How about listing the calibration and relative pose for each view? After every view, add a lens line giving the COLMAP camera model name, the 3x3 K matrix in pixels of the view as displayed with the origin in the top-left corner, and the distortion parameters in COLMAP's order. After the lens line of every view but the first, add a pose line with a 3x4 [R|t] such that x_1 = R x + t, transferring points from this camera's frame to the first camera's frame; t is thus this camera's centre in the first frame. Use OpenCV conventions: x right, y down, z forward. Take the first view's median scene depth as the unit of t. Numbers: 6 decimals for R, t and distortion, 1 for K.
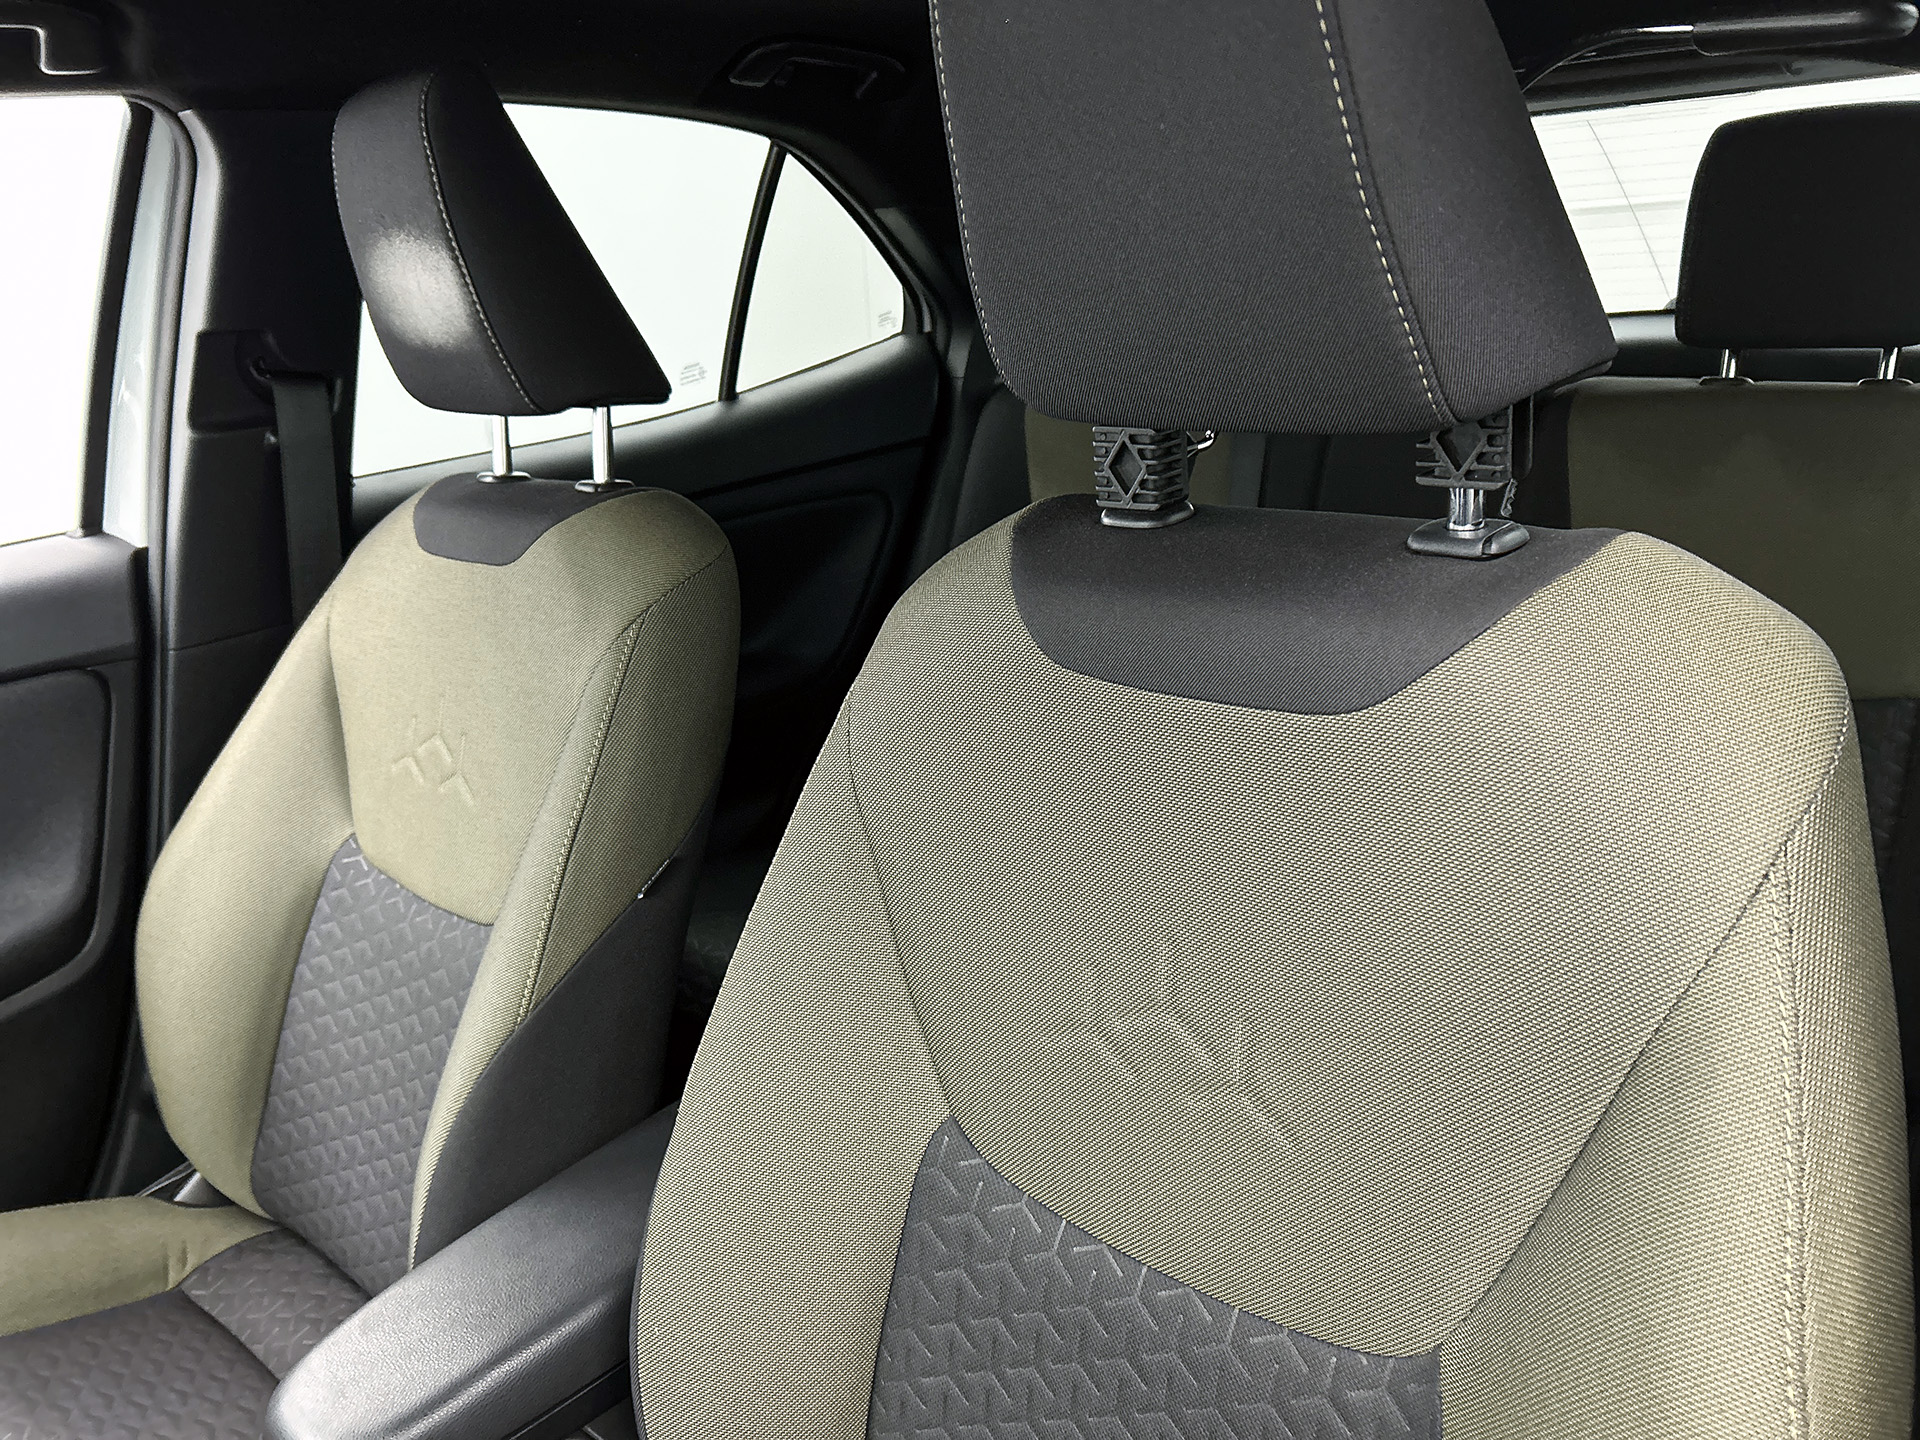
lens RADIAL K [[1465.9, 0, 960.0], [0, 1465.9, 720.0], [0, 0, 1]] dist [0.110498, -0.159207]
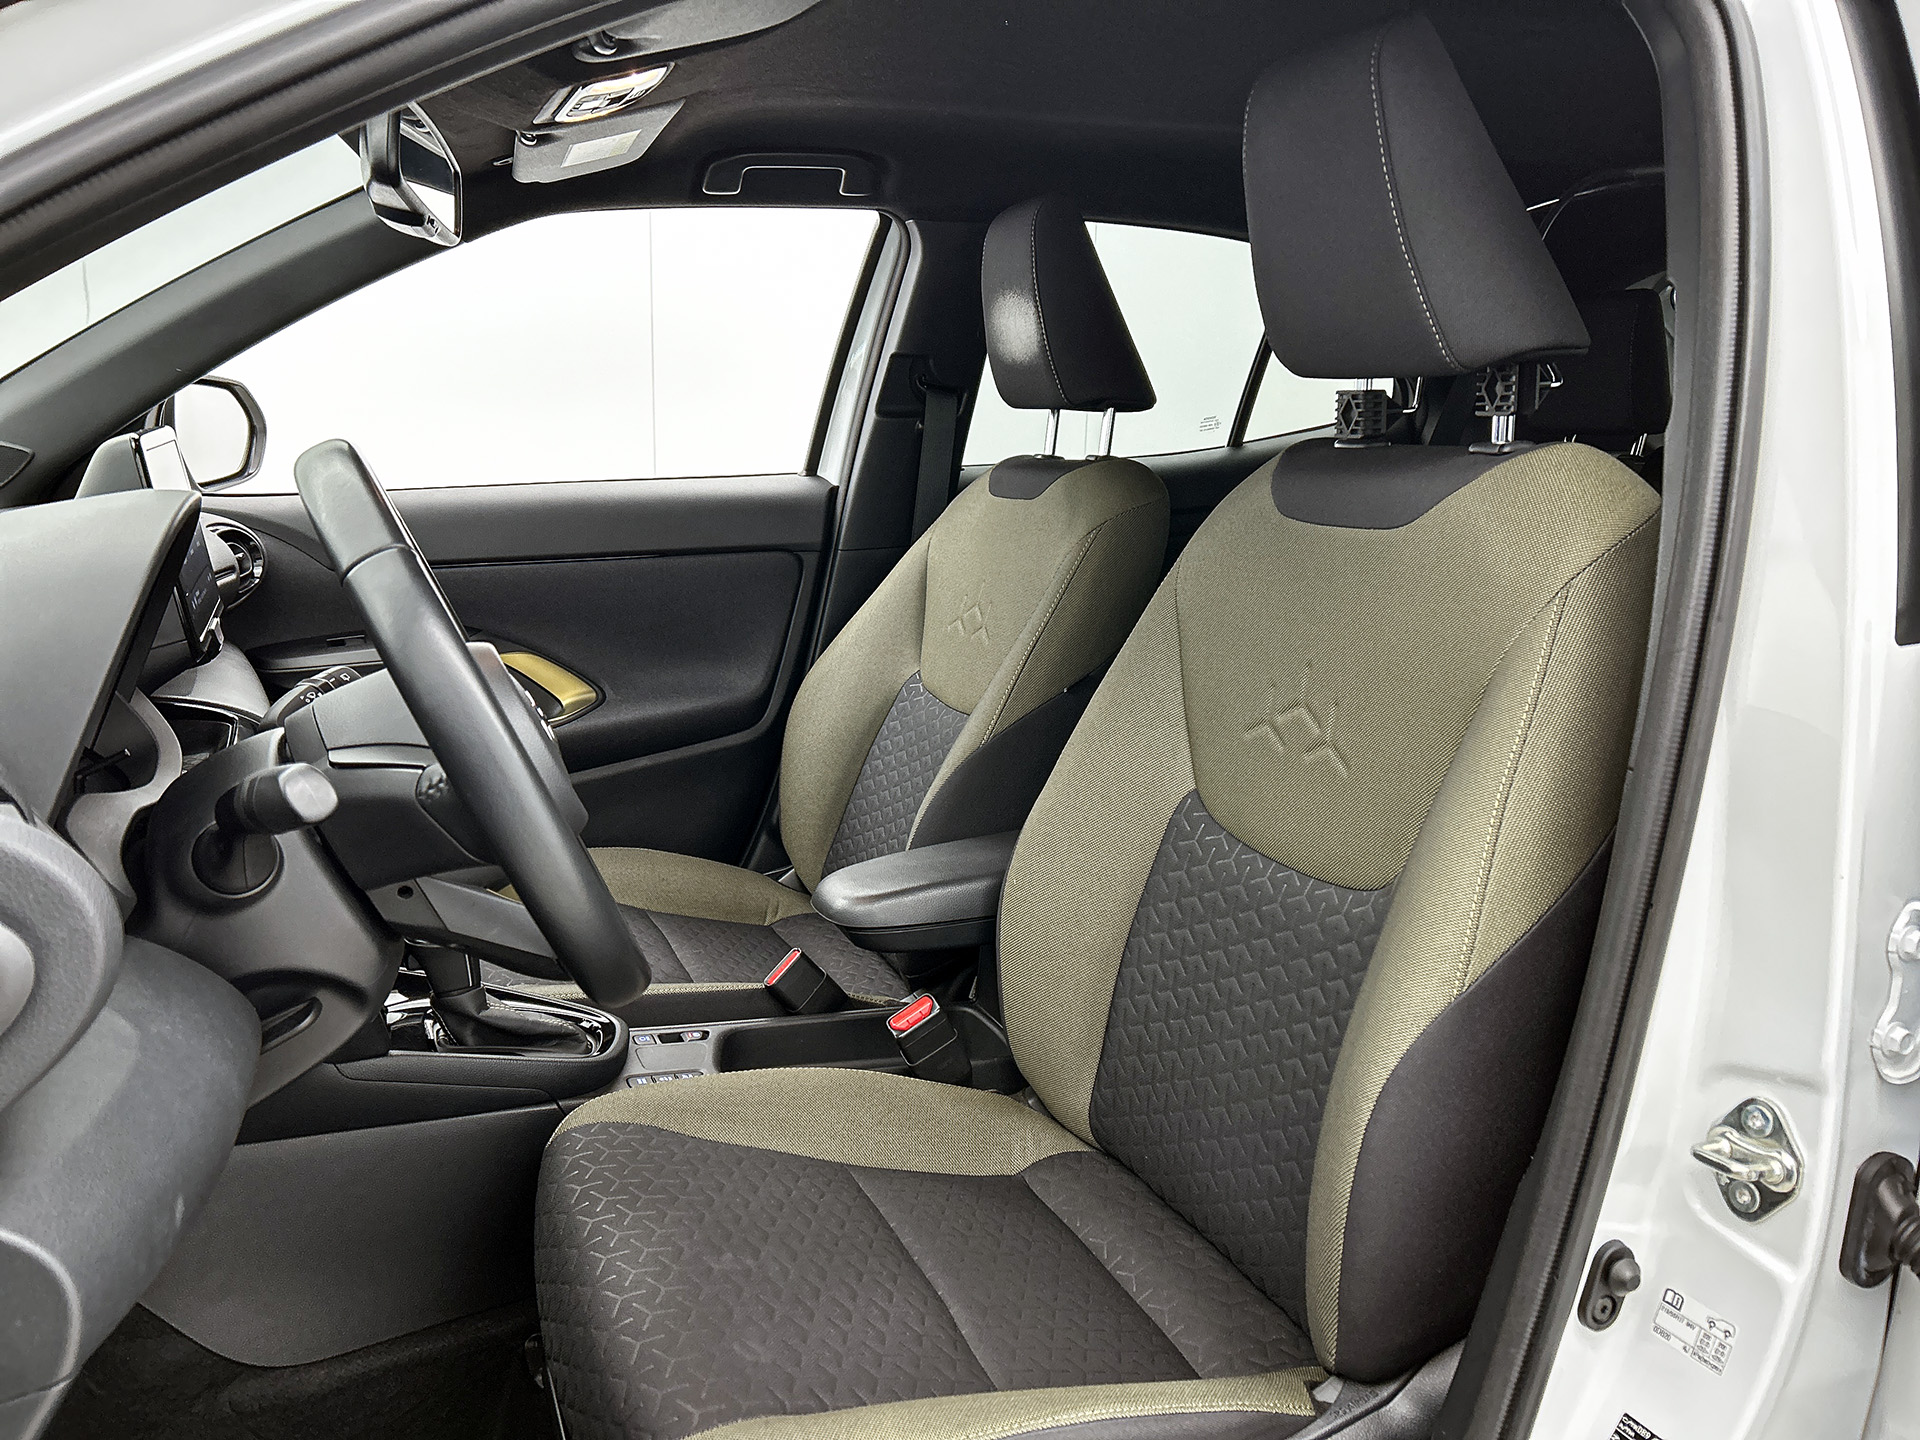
lens RADIAL K [[1465.9, 0, 960.0], [0, 1465.9, 720.0], [0, 0, 1]] dist [0.110498, -0.159207]
pose [[0.911830, 0.152855, -0.381052, 0.243926], [-0.185728, 0.981287, -0.050800, 0.209533], [0.366156, 0.117093, 0.923157, -0.433386]]
